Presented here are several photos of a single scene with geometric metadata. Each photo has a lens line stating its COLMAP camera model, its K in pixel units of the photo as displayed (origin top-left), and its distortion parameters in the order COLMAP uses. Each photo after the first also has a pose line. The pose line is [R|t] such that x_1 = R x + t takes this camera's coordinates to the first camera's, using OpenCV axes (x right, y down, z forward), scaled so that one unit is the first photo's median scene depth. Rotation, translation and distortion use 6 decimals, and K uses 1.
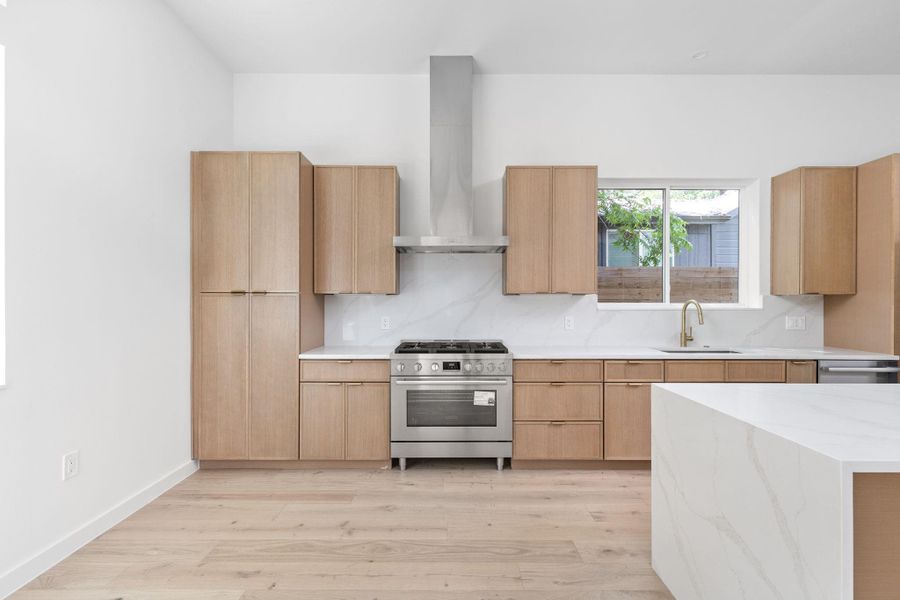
lens RADIAL K [[407.5, 0, 450.0], [0, 407.5, 300.0], [0, 0, 1]] dist [0.001546, 0.000889]
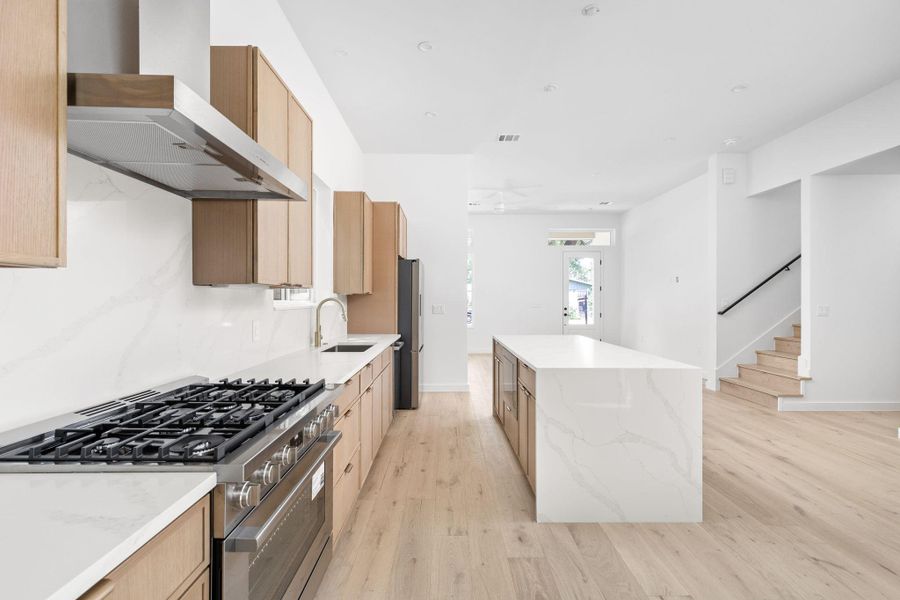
lens RADIAL K [[407.5, 0, 450.0], [0, 407.5, 300.0], [0, 0, 1]] dist [0.001546, 0.000889]
pose [[-0.013445, 0.005068, 0.999897, -0.528340], [-0.006802, 0.999964, -0.005160, 0.012656], [-0.999886, -0.006870, -0.013410, 0.978409]]
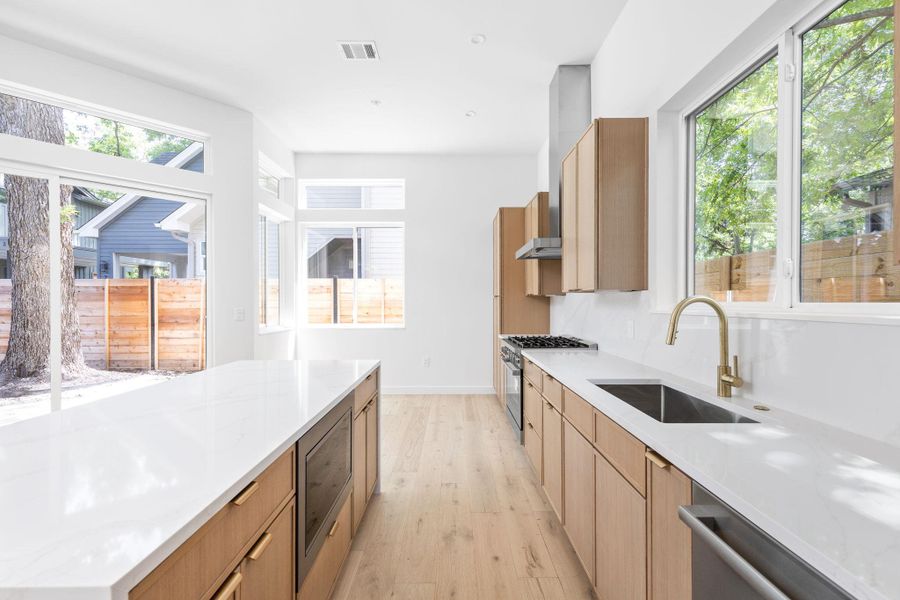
lens RADIAL K [[407.5, 0, 450.0], [0, 407.5, 300.0], [0, 0, 1]] dist [0.001546, 0.000889]
pose [[0.001906, -0.001758, -0.999997, 1.442950], [0.000272, 0.999998, -0.001758, 0.004640], [0.999998, -0.000269, 0.001907, 0.946782]]
